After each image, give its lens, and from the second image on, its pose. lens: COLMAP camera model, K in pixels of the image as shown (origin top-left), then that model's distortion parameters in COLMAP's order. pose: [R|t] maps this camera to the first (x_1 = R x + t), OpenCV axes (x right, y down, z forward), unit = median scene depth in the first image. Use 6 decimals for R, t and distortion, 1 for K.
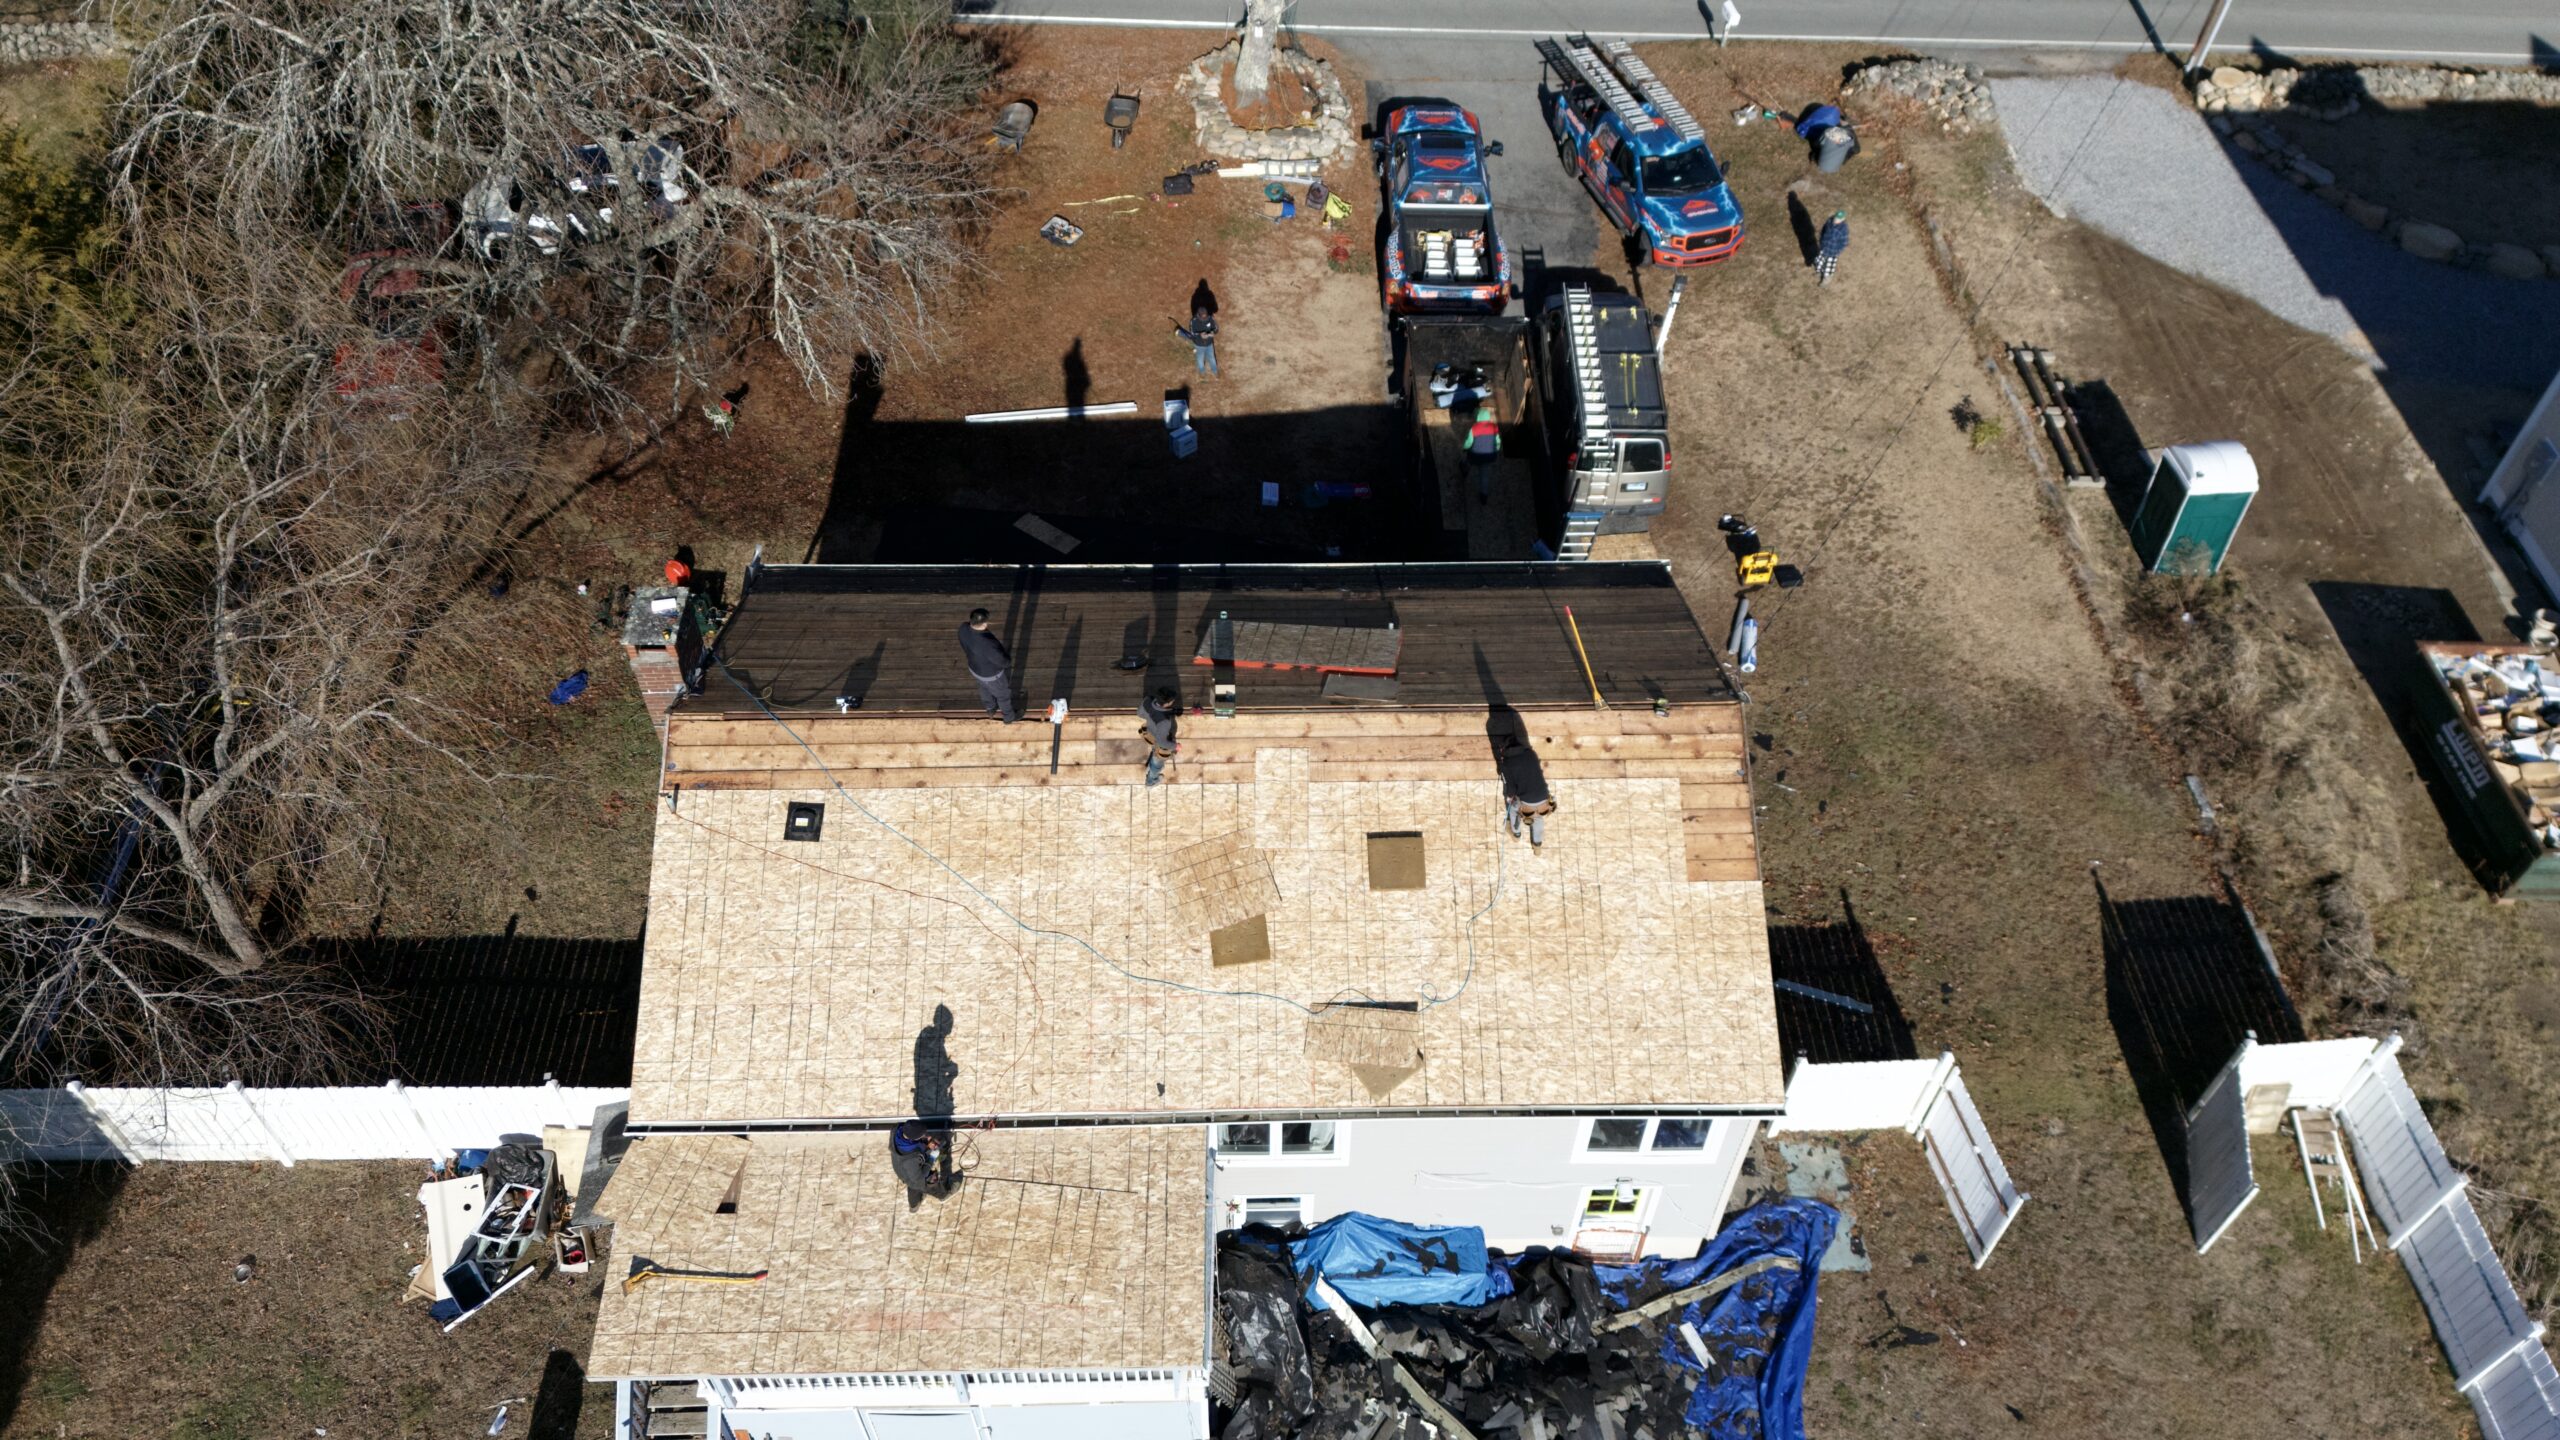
lens RADIAL K [[1868.6, 0, 1278.2], [0, 1868.6, 716.2], [0, 0, 1]] dist [0.069420, -0.060214]
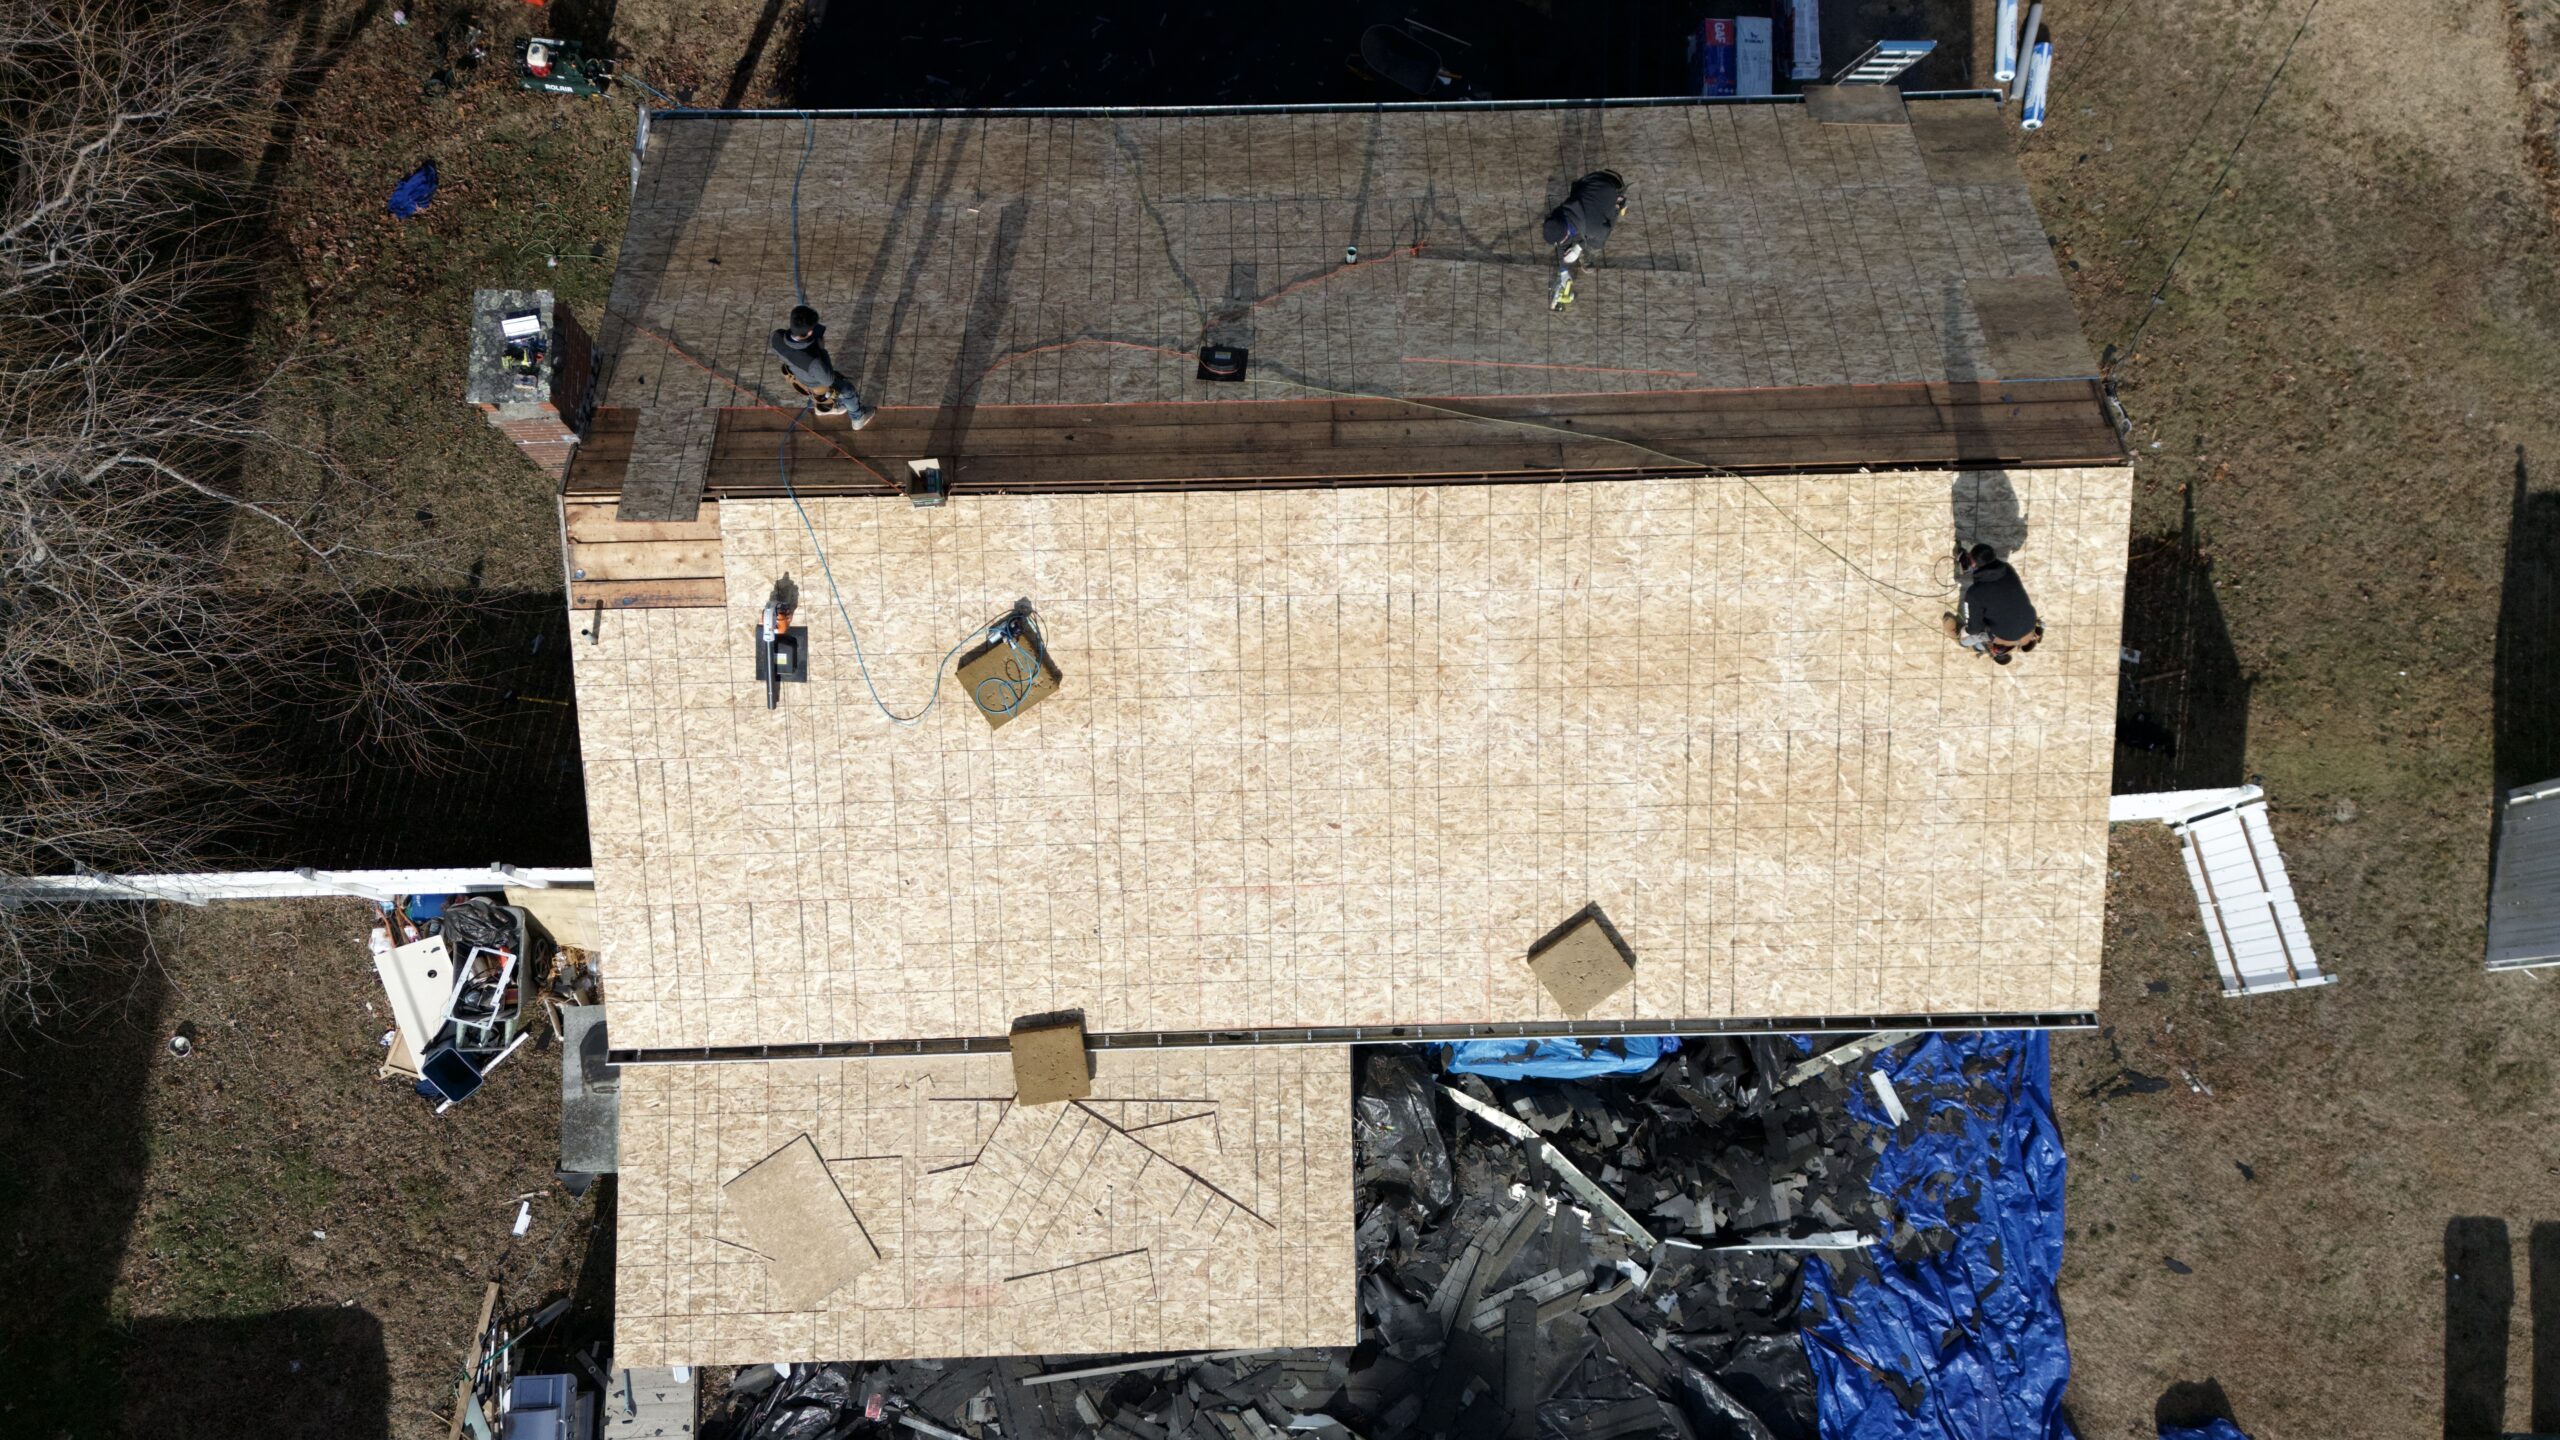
lens RADIAL K [[1868.6, 0, 1278.2], [0, 1868.6, 708.1], [0, 0, 1]] dist [0.069420, -0.060214]
pose [[0.999959, -0.007192, 0.005548, -0.061831], [0.003590, 0.874018, 0.485880, -0.244241], [-0.008344, -0.485840, 0.874008, 0.330720]]
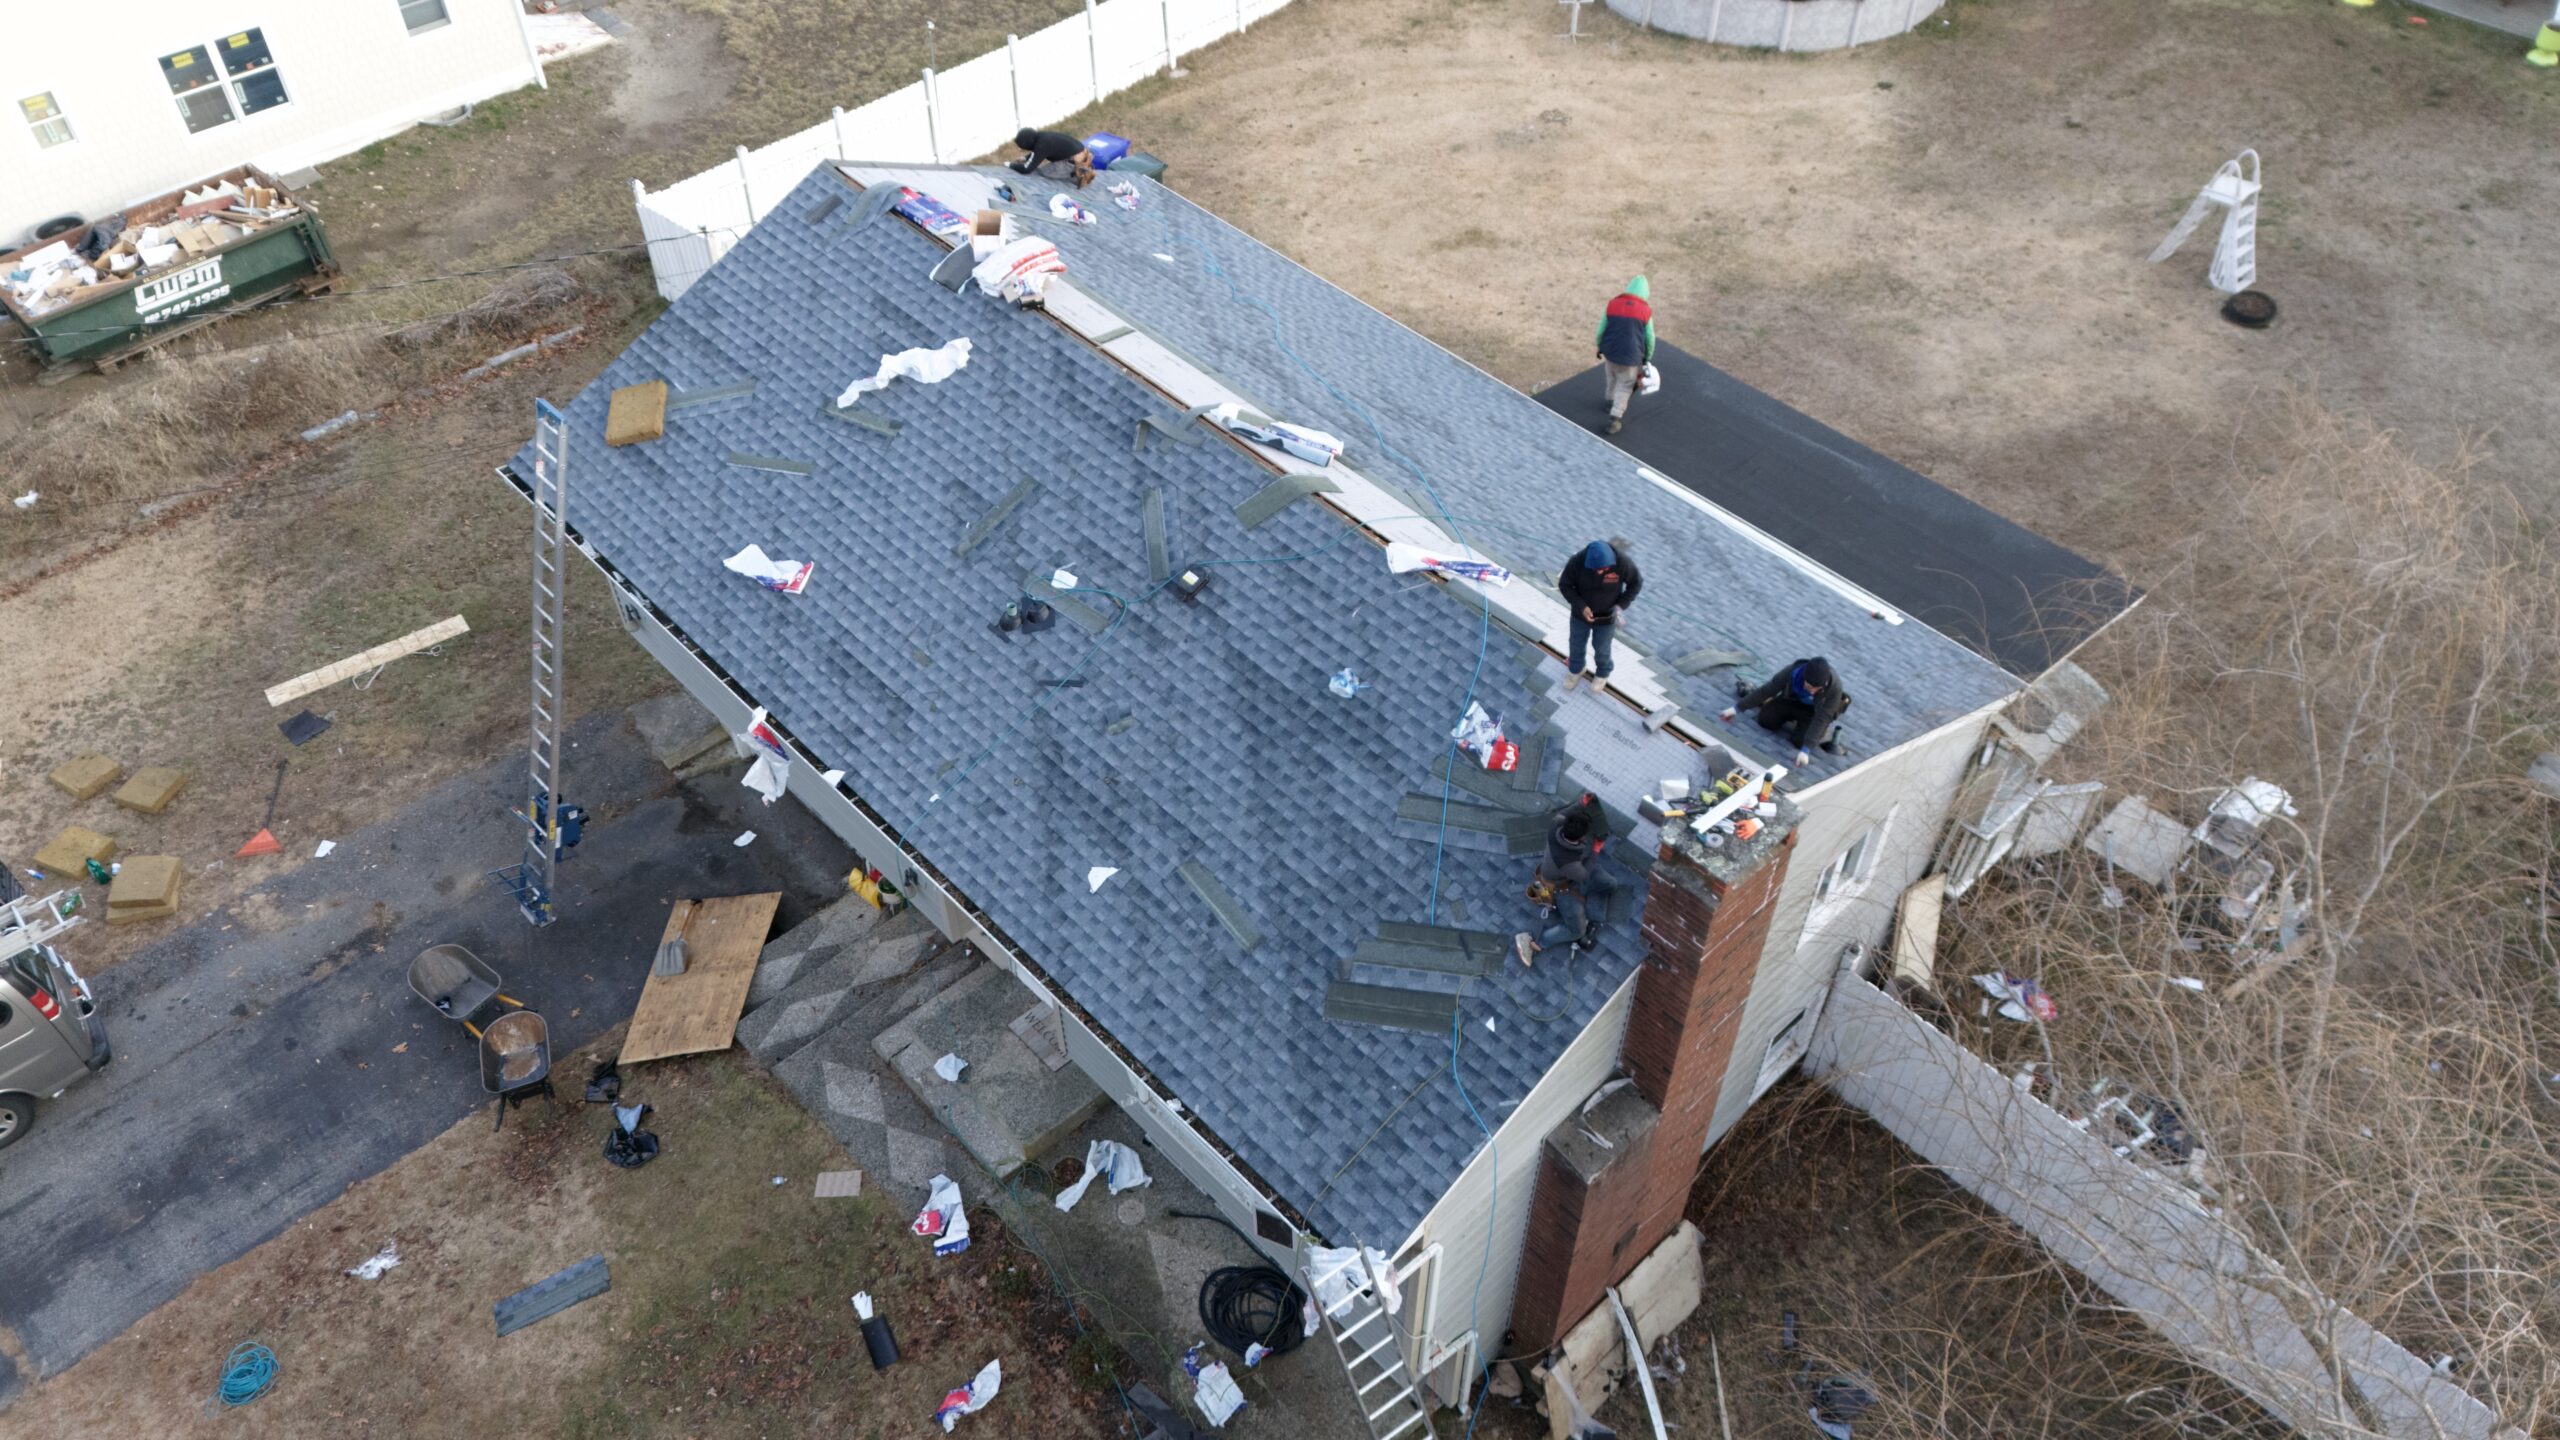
lens RADIAL K [[1868.6, 0, 1301.5], [0, 1868.6, 724.3], [0, 0, 1]] dist [0.069420, -0.060214]
pose [[-0.679576, -0.534959, 0.501991, -0.479407], [0.545432, 0.089159, 0.833400, -0.577232], [-0.490592, 0.840160, 0.231193, 0.835009]]
